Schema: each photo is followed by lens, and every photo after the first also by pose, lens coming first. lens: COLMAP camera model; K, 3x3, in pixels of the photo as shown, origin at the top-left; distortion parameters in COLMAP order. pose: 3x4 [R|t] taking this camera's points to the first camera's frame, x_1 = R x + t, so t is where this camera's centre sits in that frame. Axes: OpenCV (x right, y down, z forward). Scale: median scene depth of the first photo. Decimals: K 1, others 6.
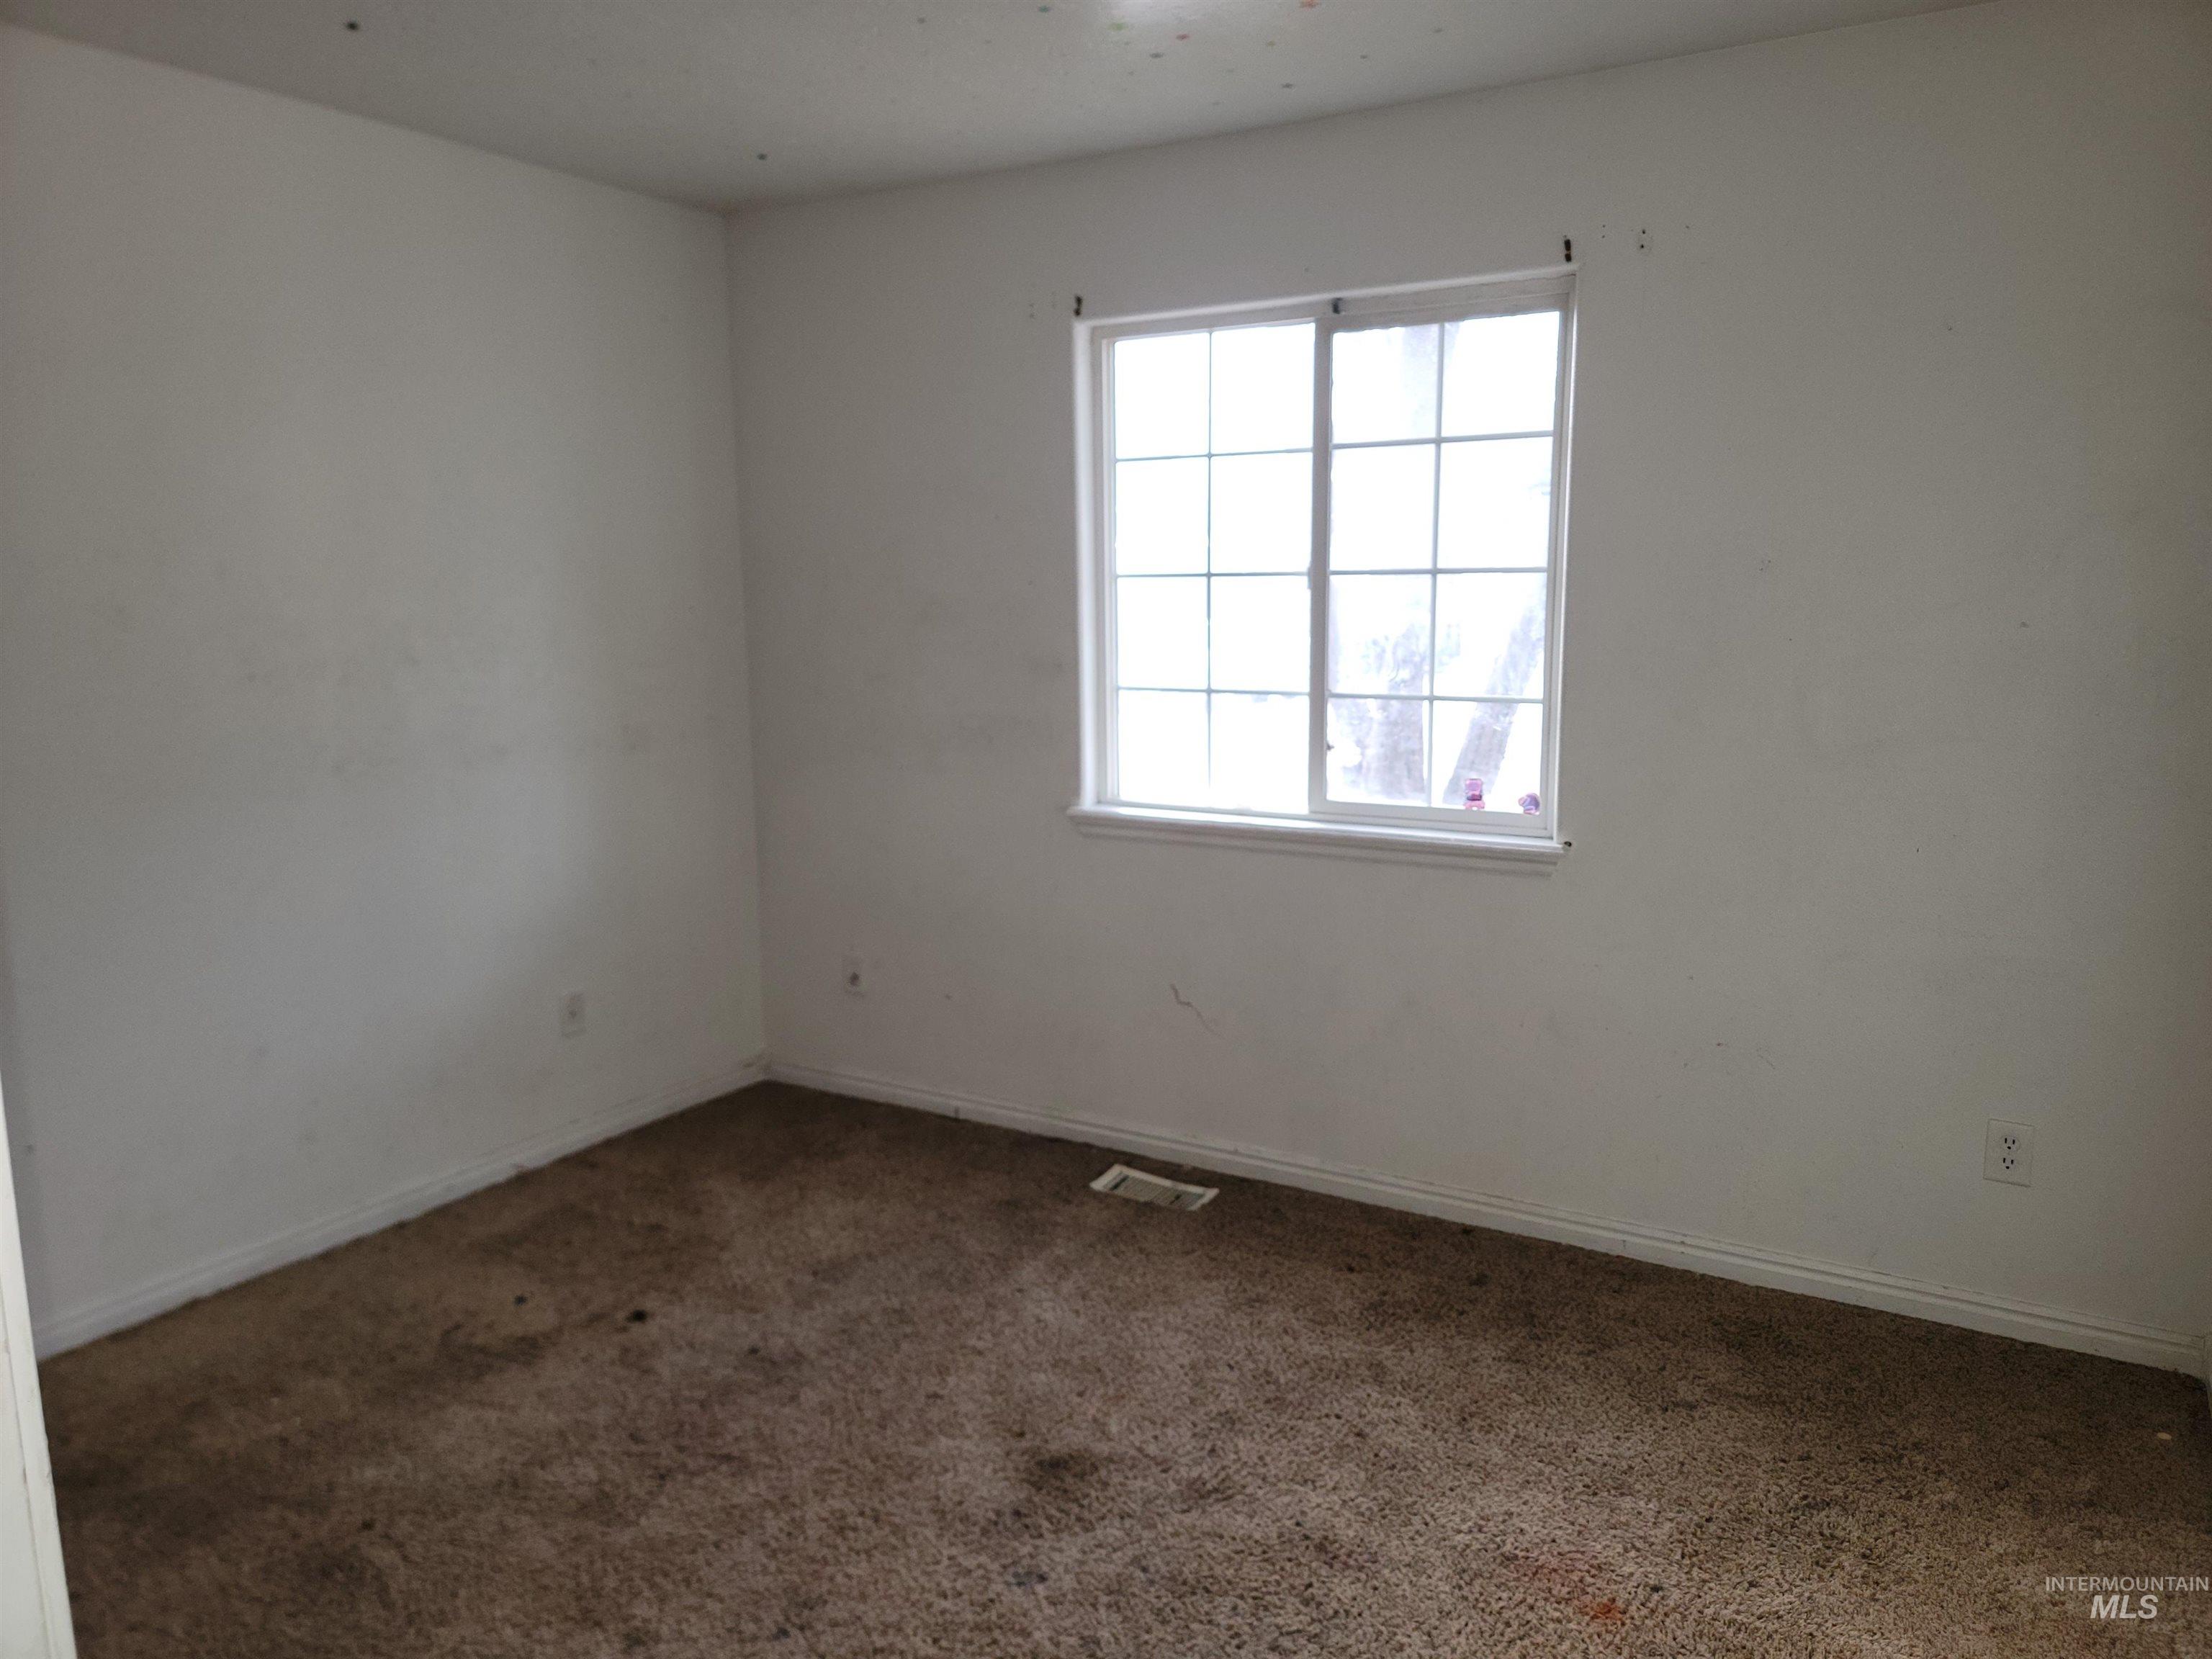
lens RADIAL K [[1540.0, 0, 1106.0], [0, 1540.0, 829.5], [0, 0, 1]] dist [0.084283, -0.058112]
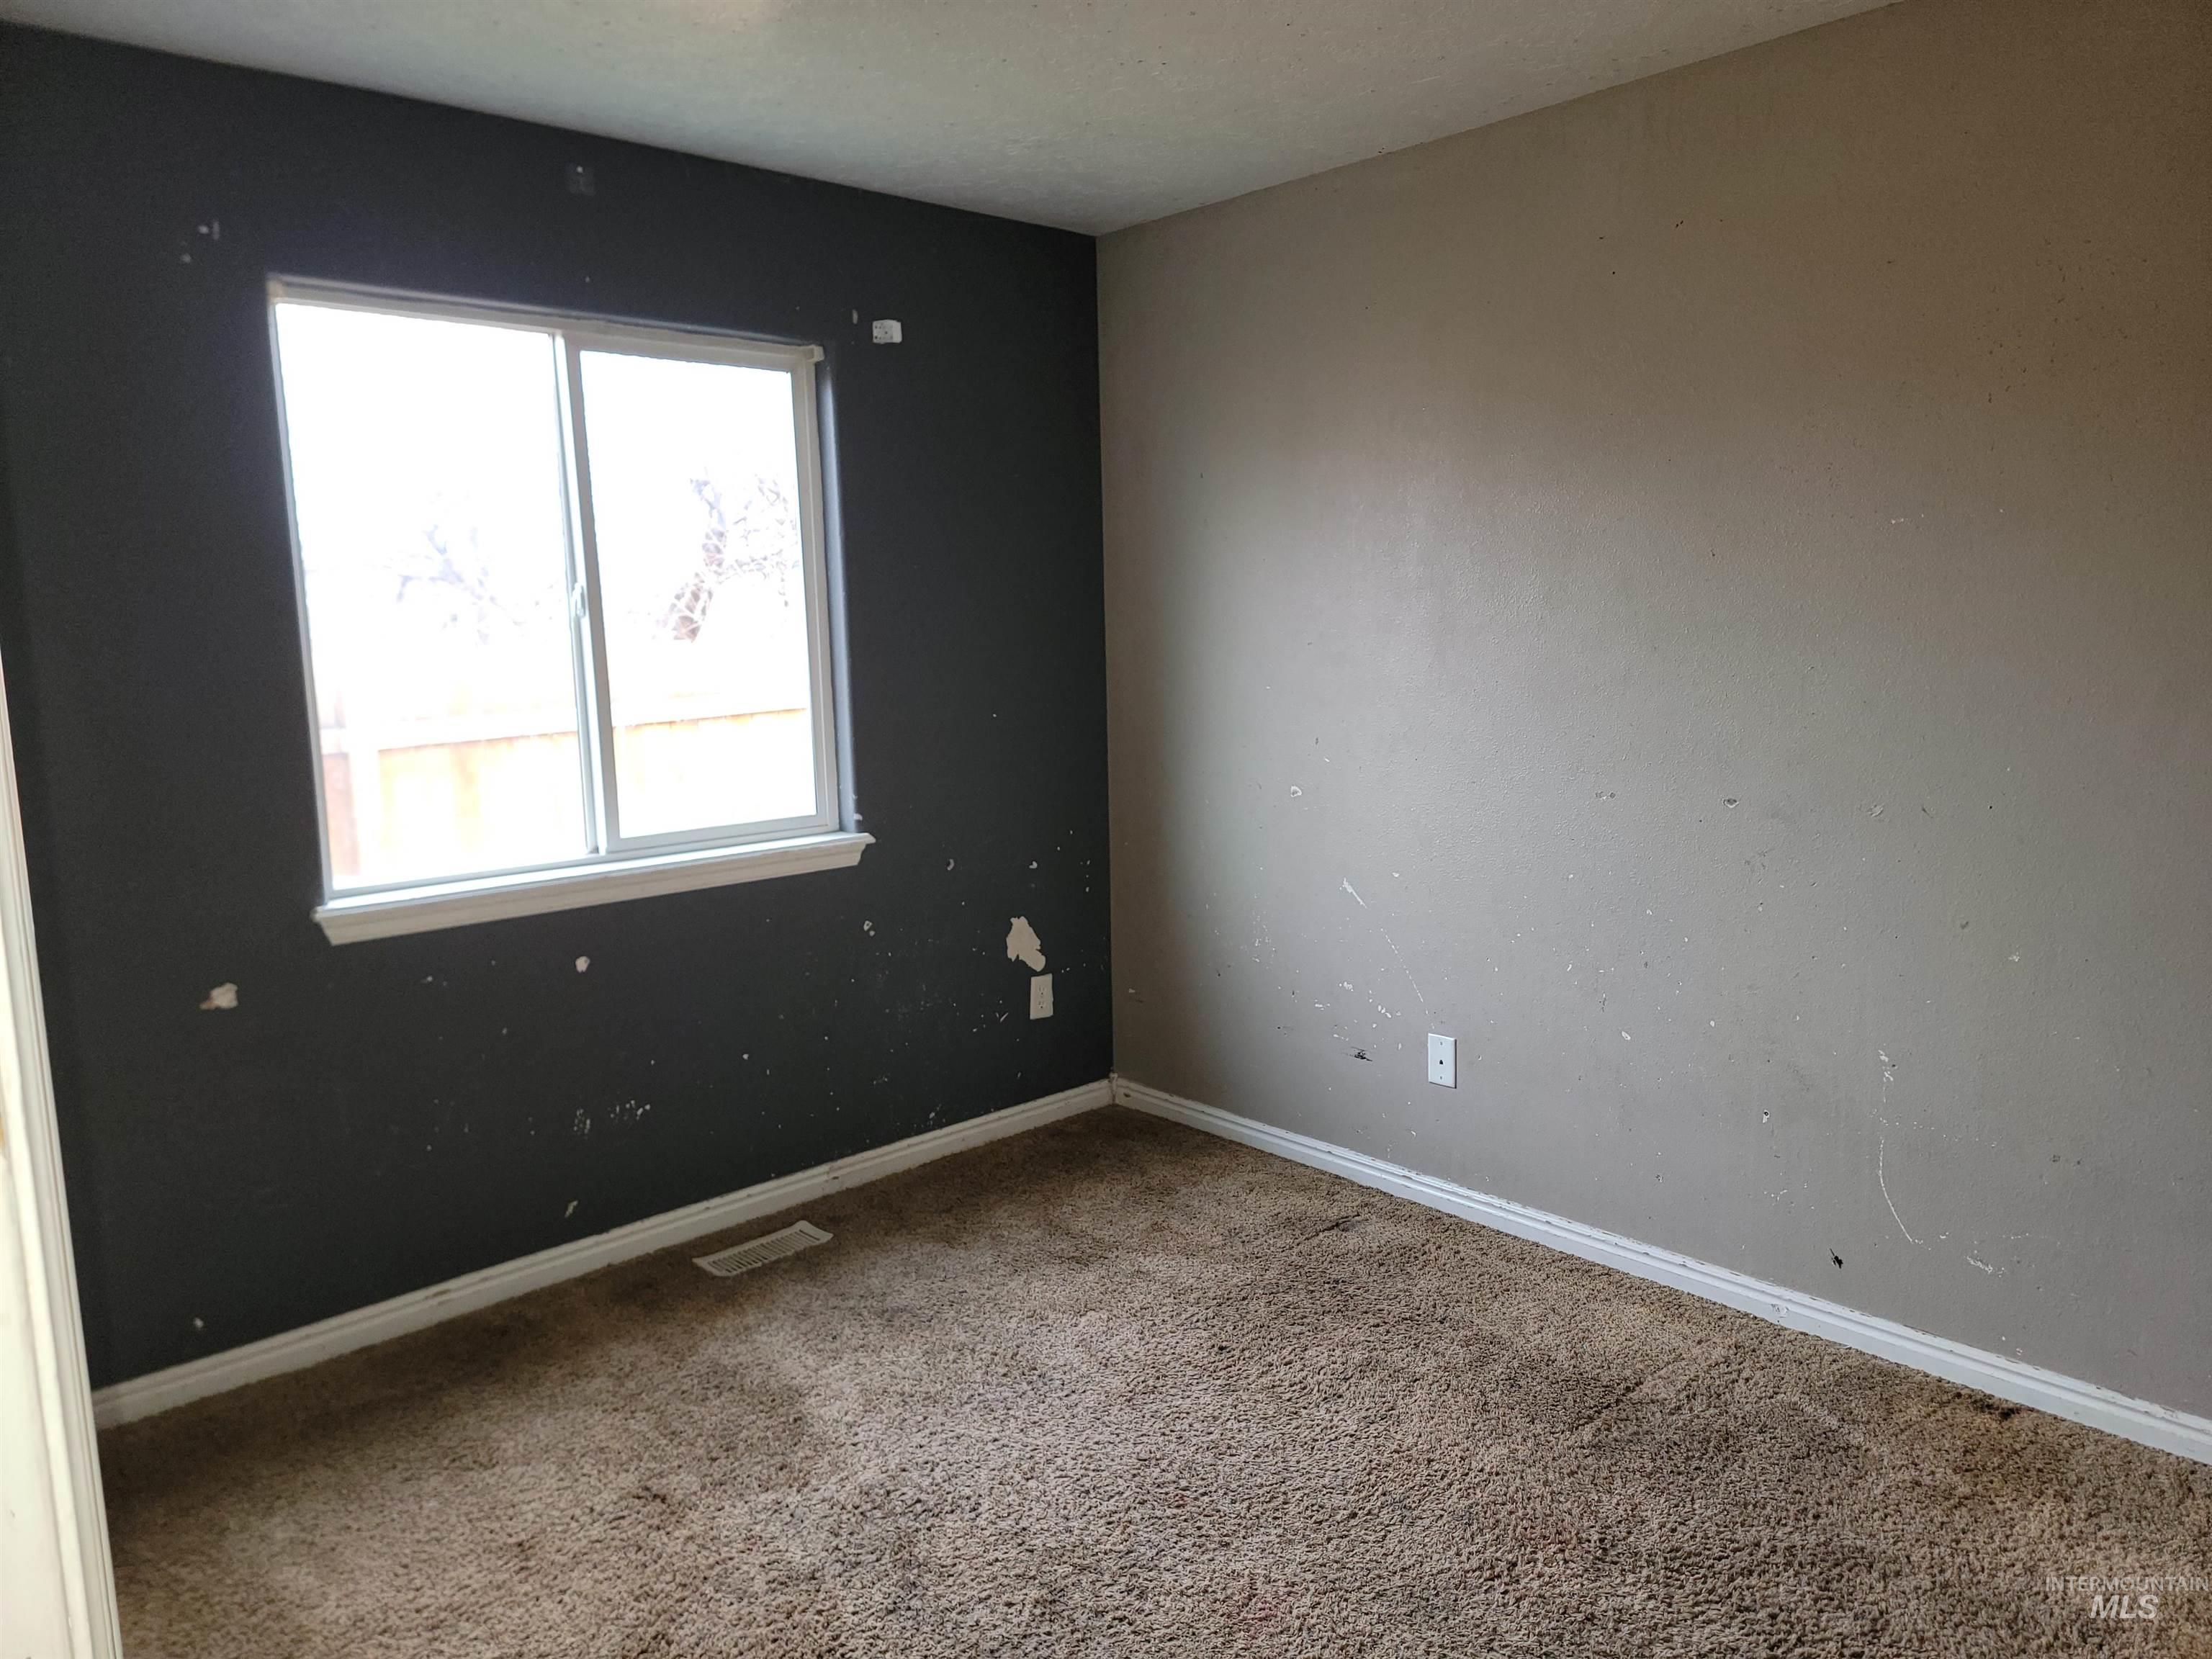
lens RADIAL K [[1540.0, 0, 1106.0], [0, 1540.0, 829.5], [0, 0, 1]] dist [0.084283, -0.058112]
pose [[0.252893, -0.130733, 0.958621, -0.728321], [0.178684, 0.980095, 0.086523, -0.055402], [-0.950851, 0.149409, 0.271219, 0.477893]]
